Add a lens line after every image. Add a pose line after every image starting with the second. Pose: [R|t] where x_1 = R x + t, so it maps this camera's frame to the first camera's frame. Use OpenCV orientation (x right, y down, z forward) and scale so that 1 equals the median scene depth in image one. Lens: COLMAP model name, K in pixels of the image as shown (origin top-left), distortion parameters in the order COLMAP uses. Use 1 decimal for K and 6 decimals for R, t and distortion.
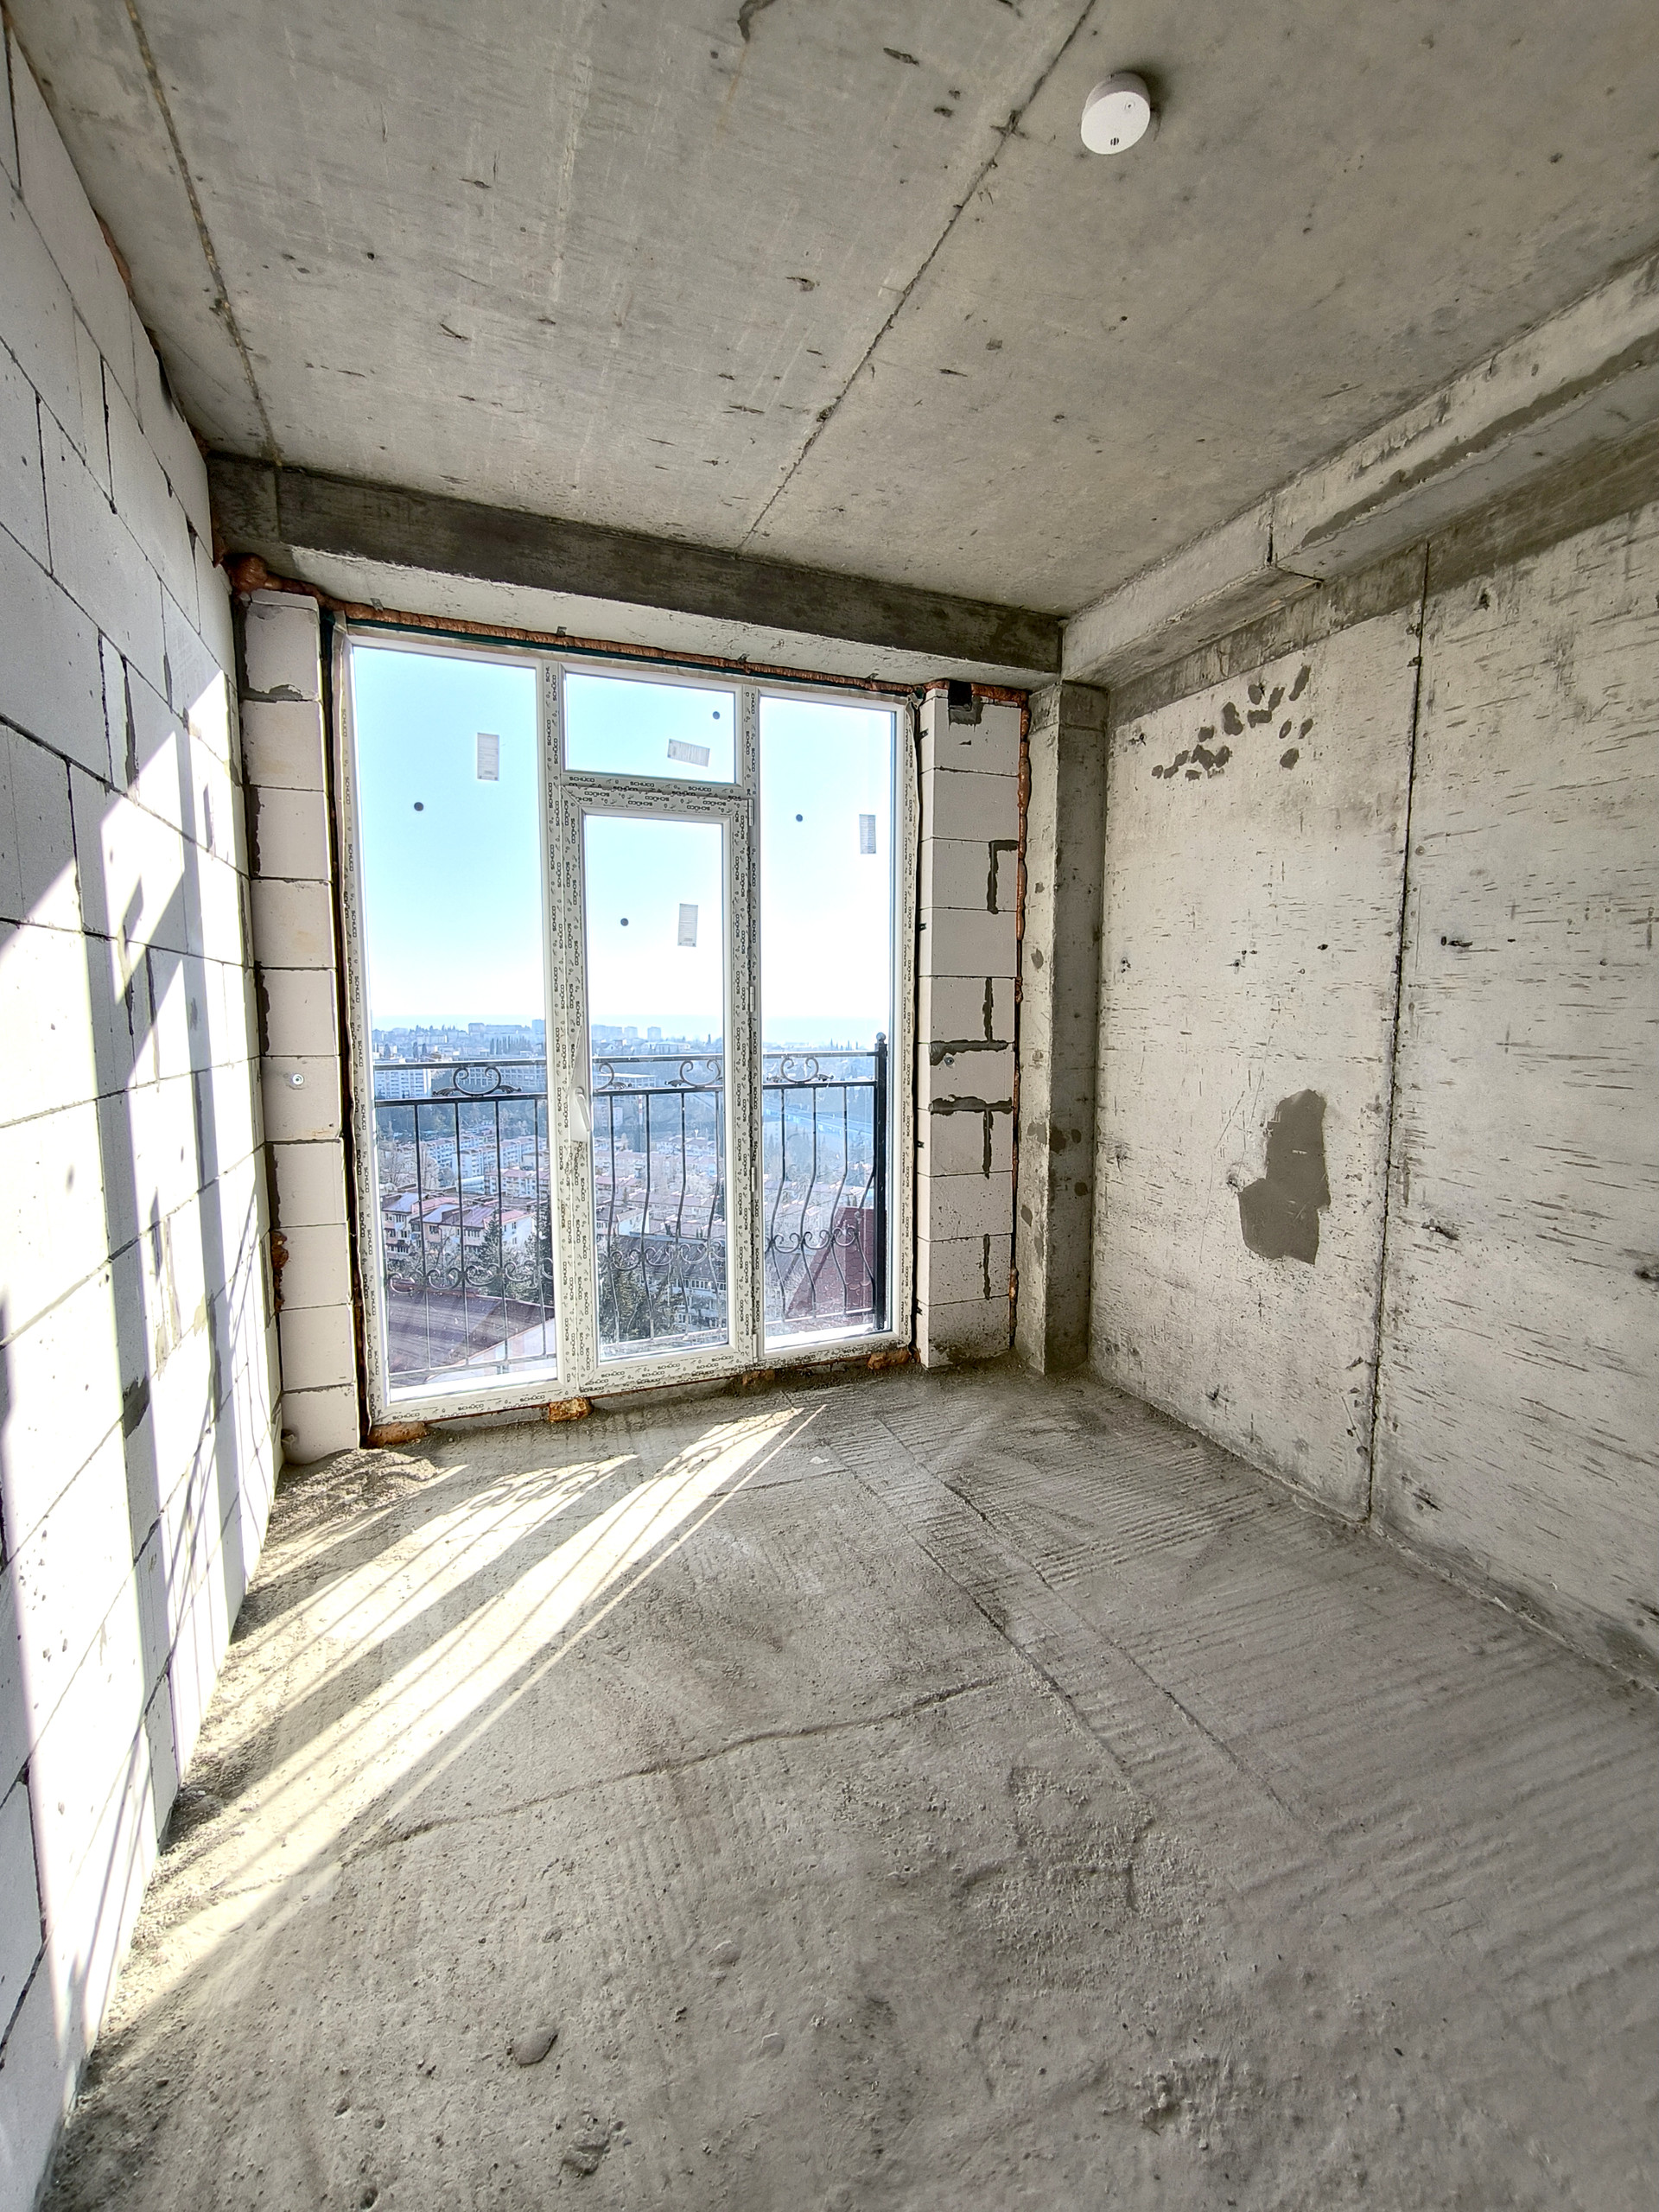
lens RADIAL K [[958.4, 0, 831.3], [0, 958.4, 1100.7], [0, 0, 1]] dist [-0.012821, 0.008214]
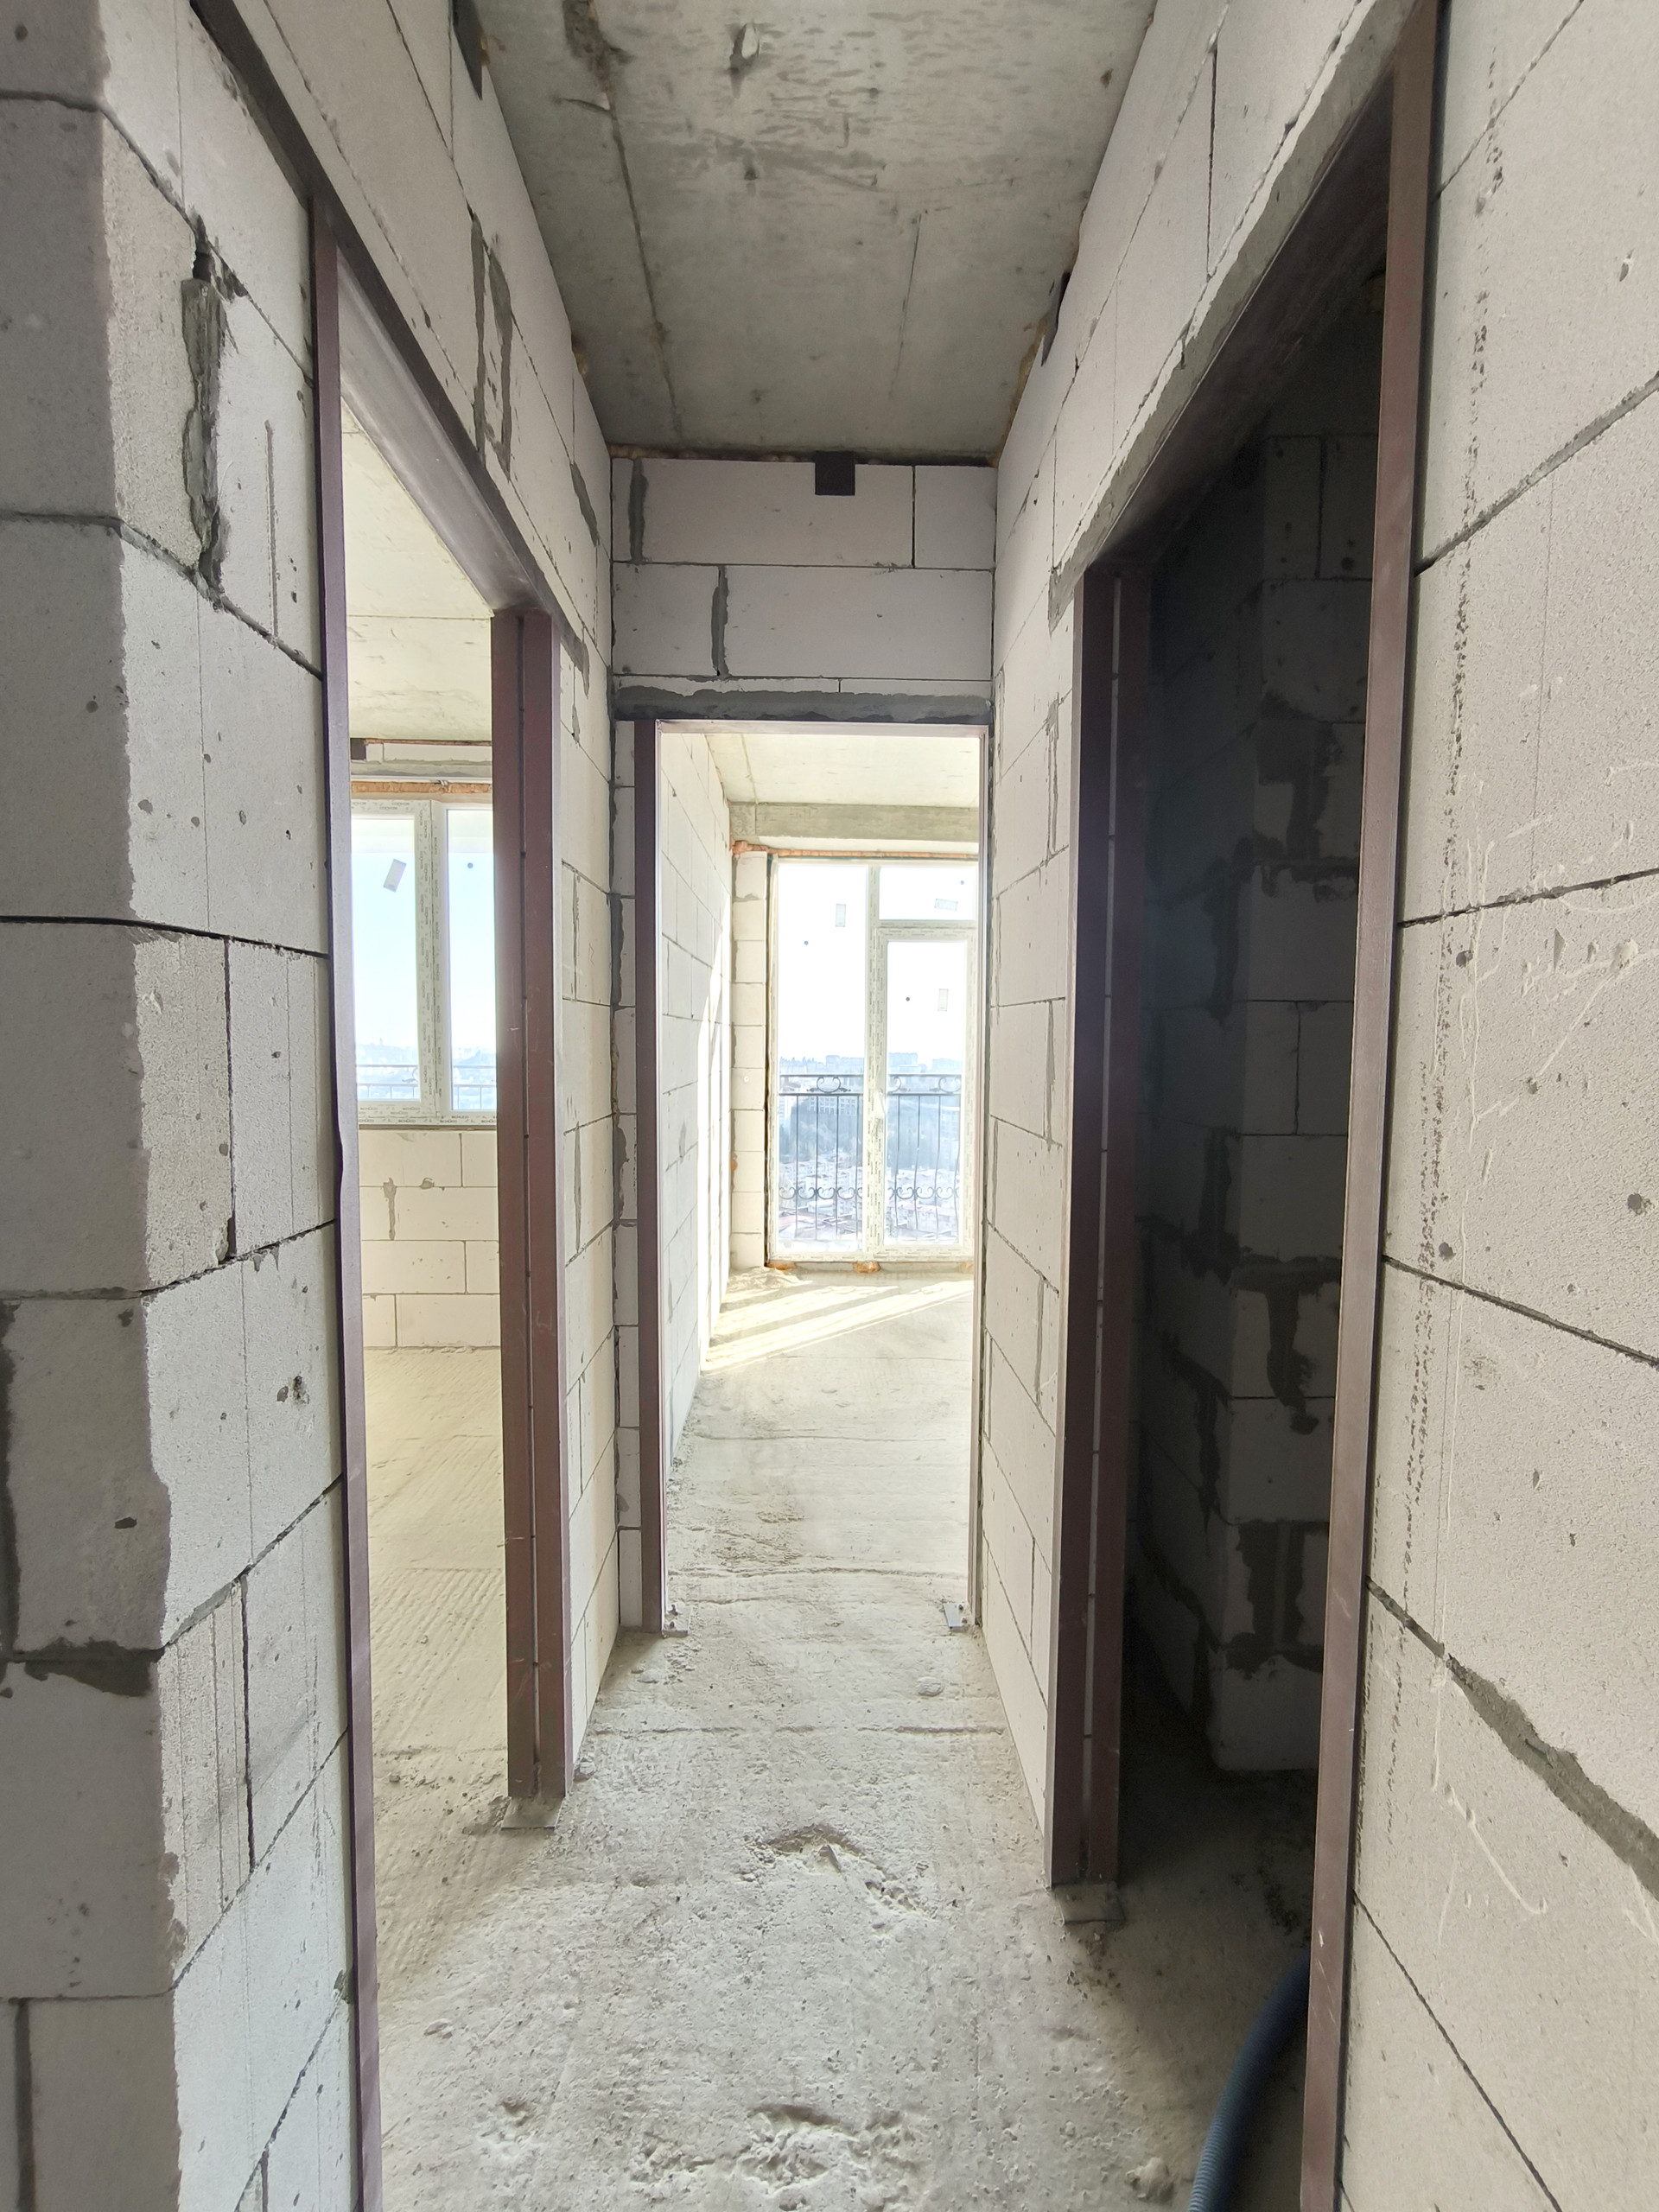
lens RADIAL K [[958.4, 0, 831.6], [0, 958.4, 1108.3], [0, 0, 1]] dist [-0.012821, 0.008214]
pose [[0.938054, 0.034686, -0.344749, 0.312069], [-0.045293, 0.998714, -0.022759, 0.074953], [0.343516, 0.036964, 0.938419, -0.827946]]
